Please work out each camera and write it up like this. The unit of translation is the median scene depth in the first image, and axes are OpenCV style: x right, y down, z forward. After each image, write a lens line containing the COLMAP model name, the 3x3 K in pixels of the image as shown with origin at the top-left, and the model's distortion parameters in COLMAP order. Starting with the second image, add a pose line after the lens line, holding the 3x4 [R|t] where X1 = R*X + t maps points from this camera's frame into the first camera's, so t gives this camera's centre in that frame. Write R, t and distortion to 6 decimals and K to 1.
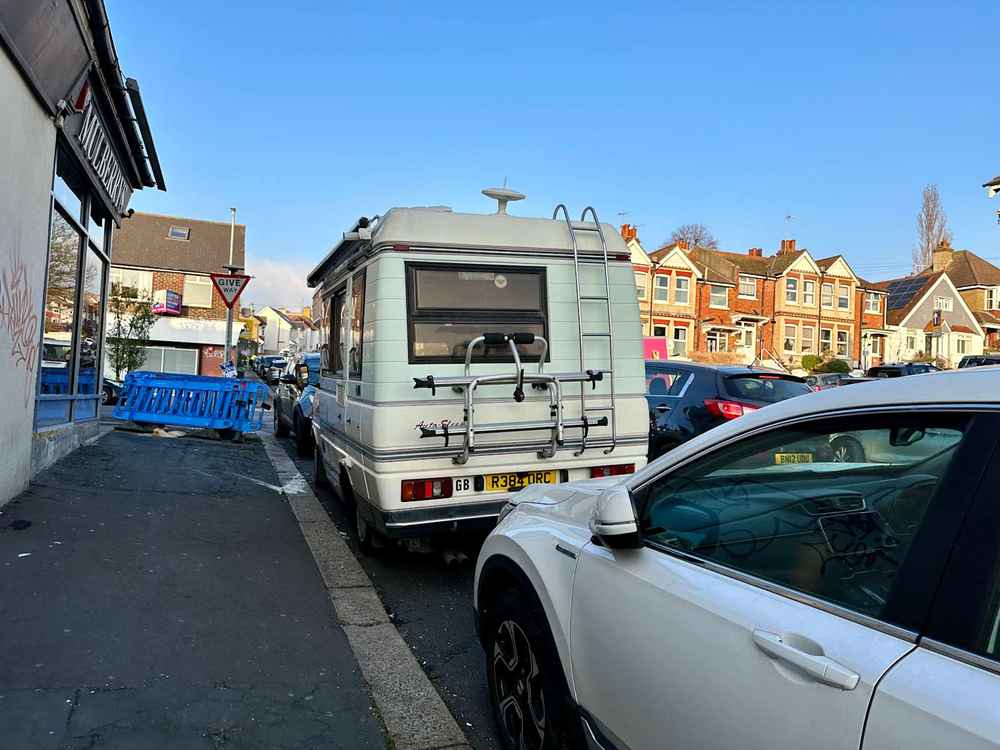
lens RADIAL K [[703.4, 0, 508.2], [0, 703.4, 384.7], [0, 0, 1]] dist [0.030816, -0.005851]
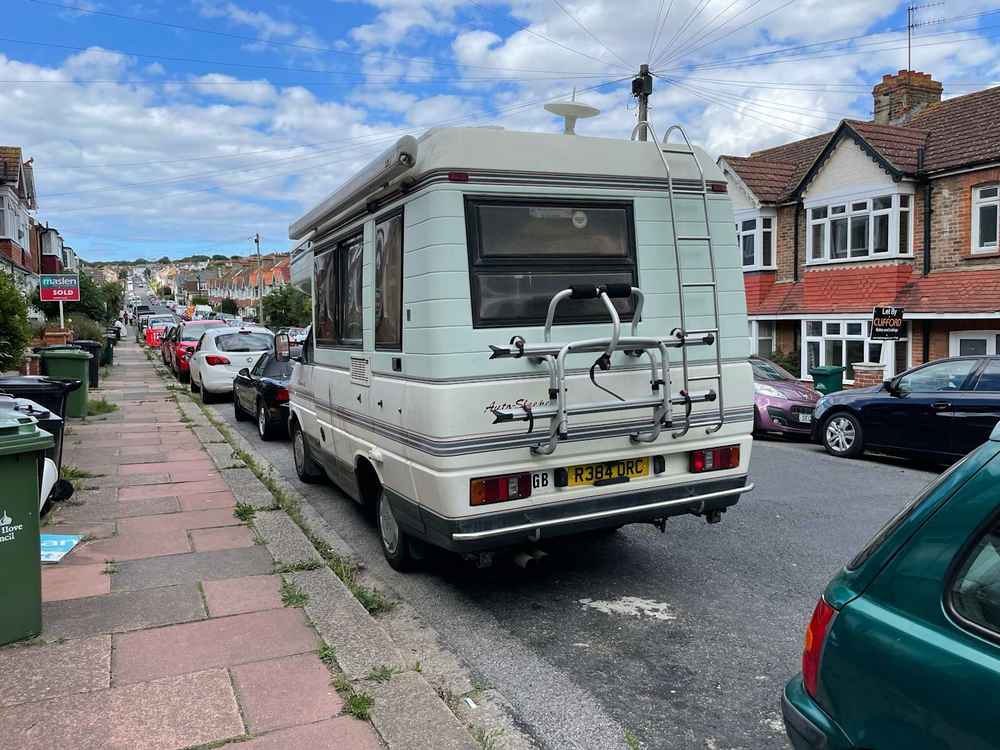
lens RADIAL K [[772.9, 0, 502.4], [0, 772.9, 369.1], [0, 0, 1]] dist [0.004164, 0.001433]
pose [[0.997634, -0.031964, 0.060868, -0.153741], [0.030685, 0.999291, 0.021837, -0.001844], [-0.061522, -0.019917, 0.997907, 0.144174]]
